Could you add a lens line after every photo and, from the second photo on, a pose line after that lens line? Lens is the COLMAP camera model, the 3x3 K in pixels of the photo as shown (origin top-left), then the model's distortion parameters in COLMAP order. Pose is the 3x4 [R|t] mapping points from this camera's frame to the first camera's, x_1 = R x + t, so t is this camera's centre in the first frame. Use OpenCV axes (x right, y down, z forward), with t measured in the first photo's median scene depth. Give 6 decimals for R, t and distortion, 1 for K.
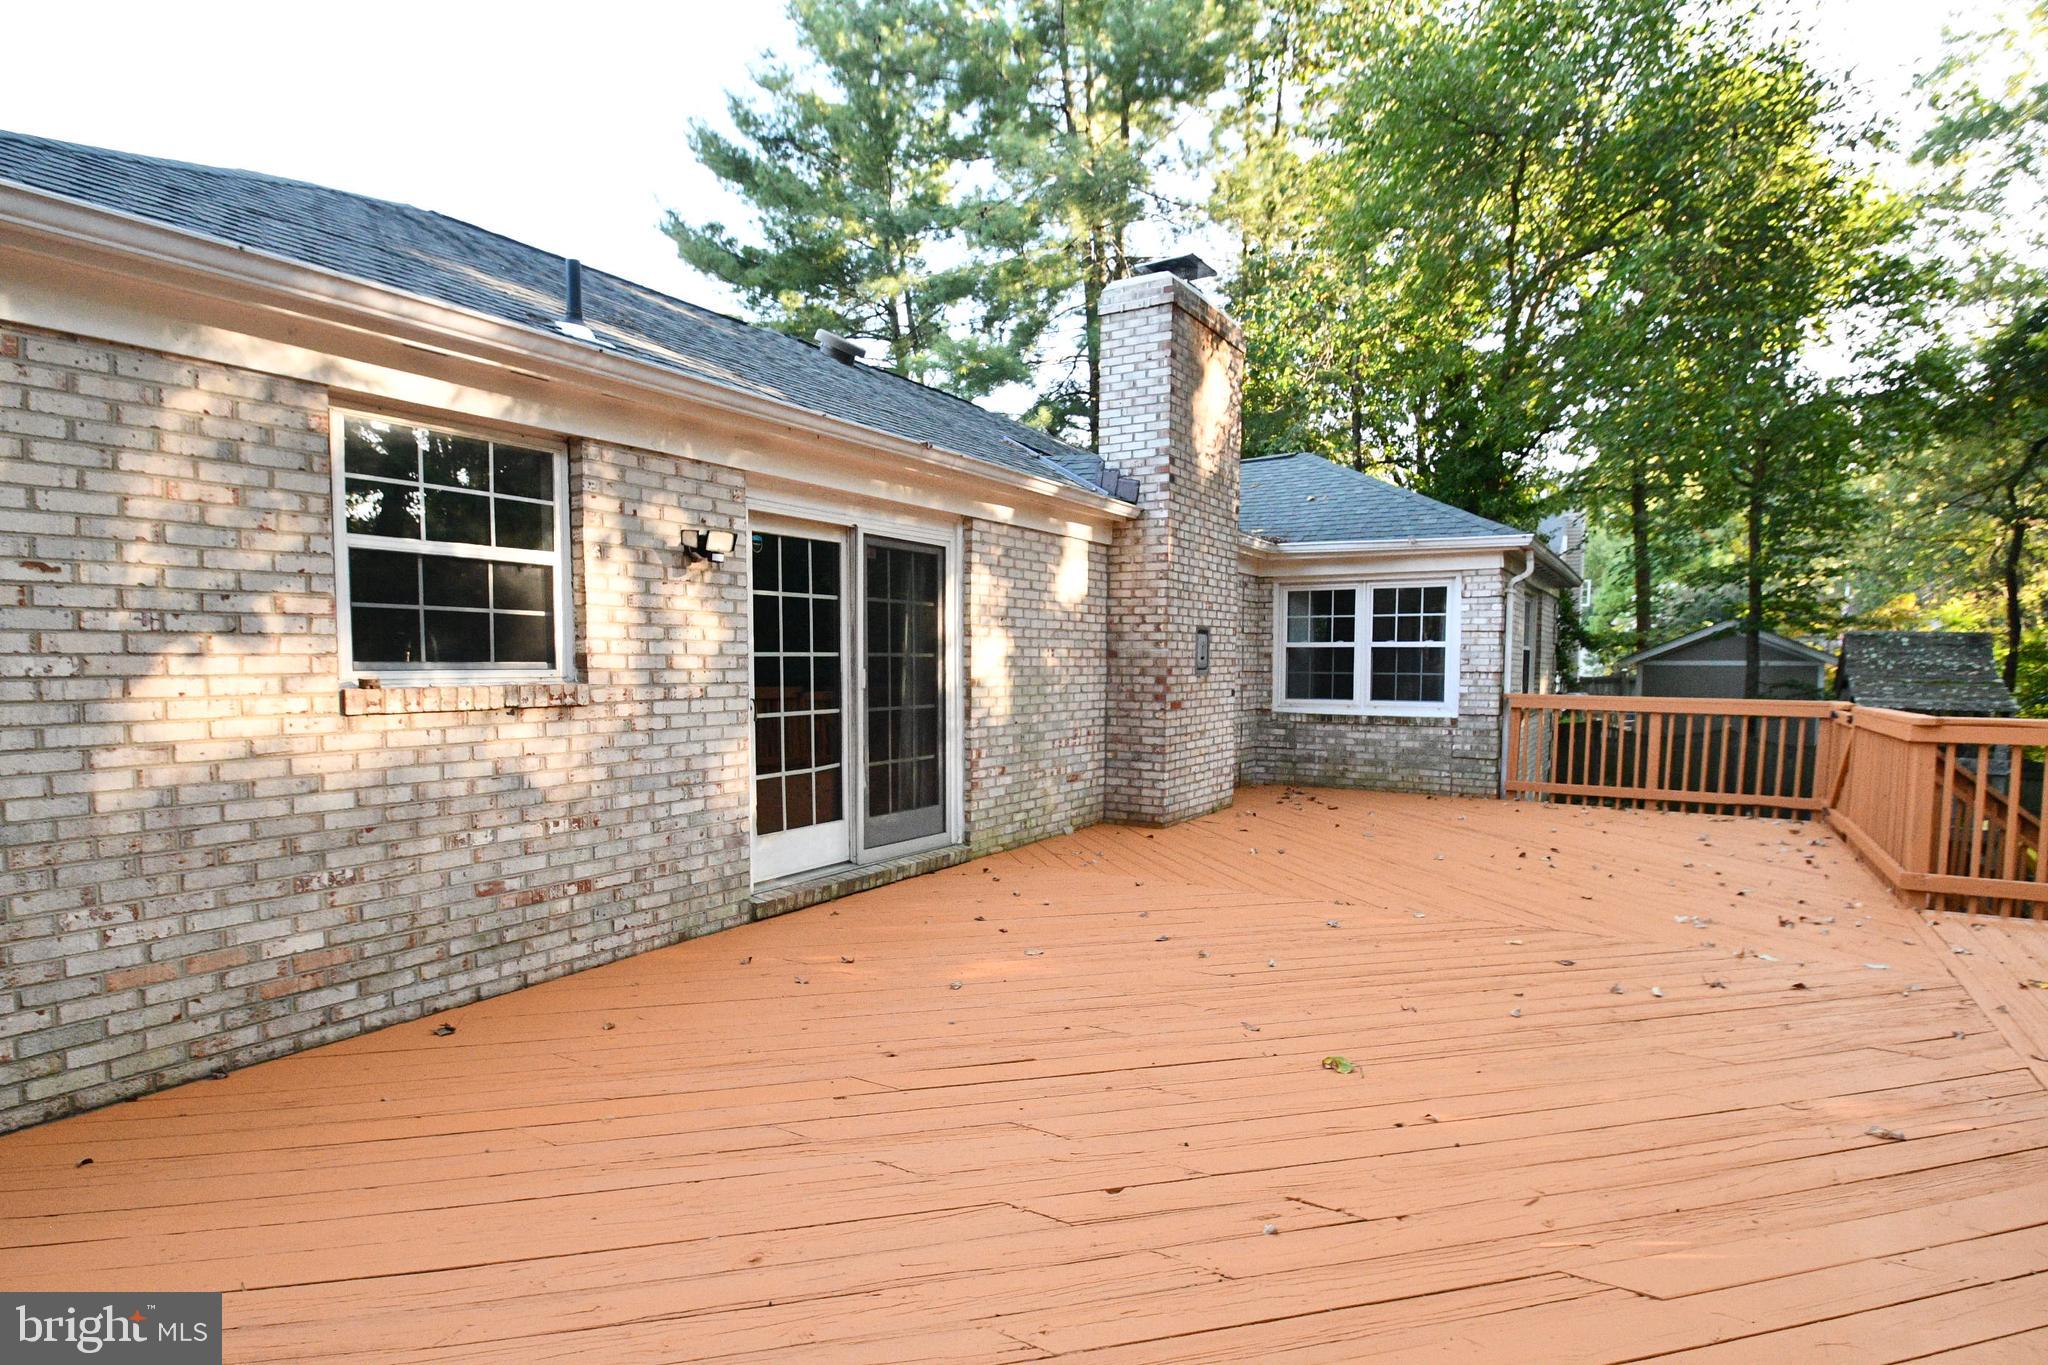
lens RADIAL K [[1081.2, 0, 1025.3], [0, 1081.2, 746.3], [0, 0, 1]] dist [0.000441, 0.000153]
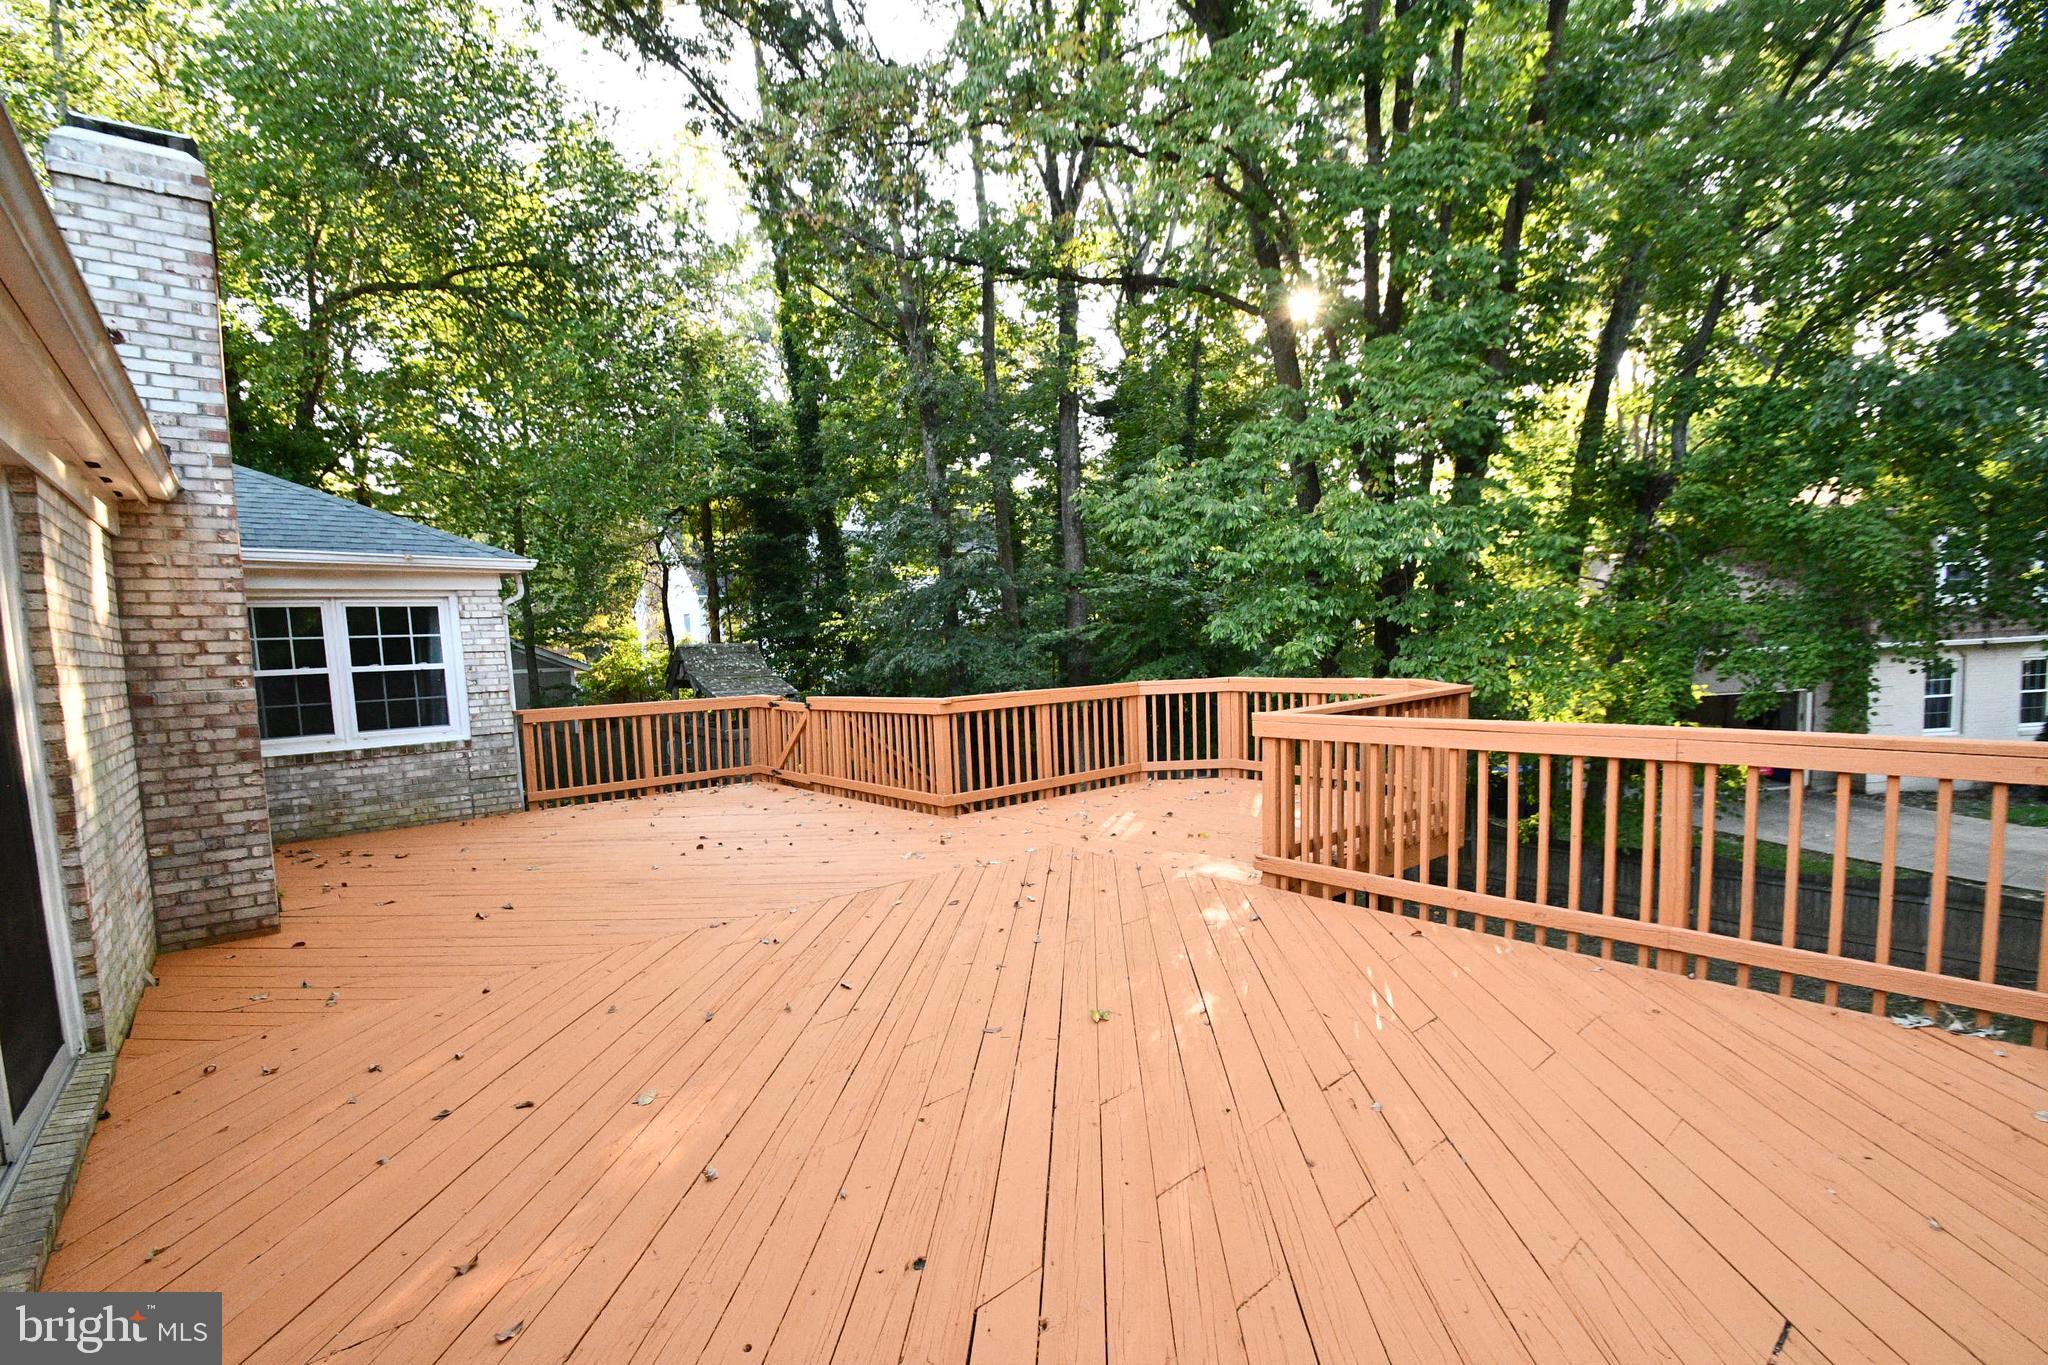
lens RADIAL K [[911.5, 0, 1018.5], [0, 911.5, 730.4], [0, 0, 1]] dist [-0.001557, -0.000370]
pose [[0.301303, -0.107773, 0.947418, -0.235563], [0.116419, 0.990317, 0.075628, -0.038597], [-0.946395, 0.087511, 0.310932, 0.261345]]
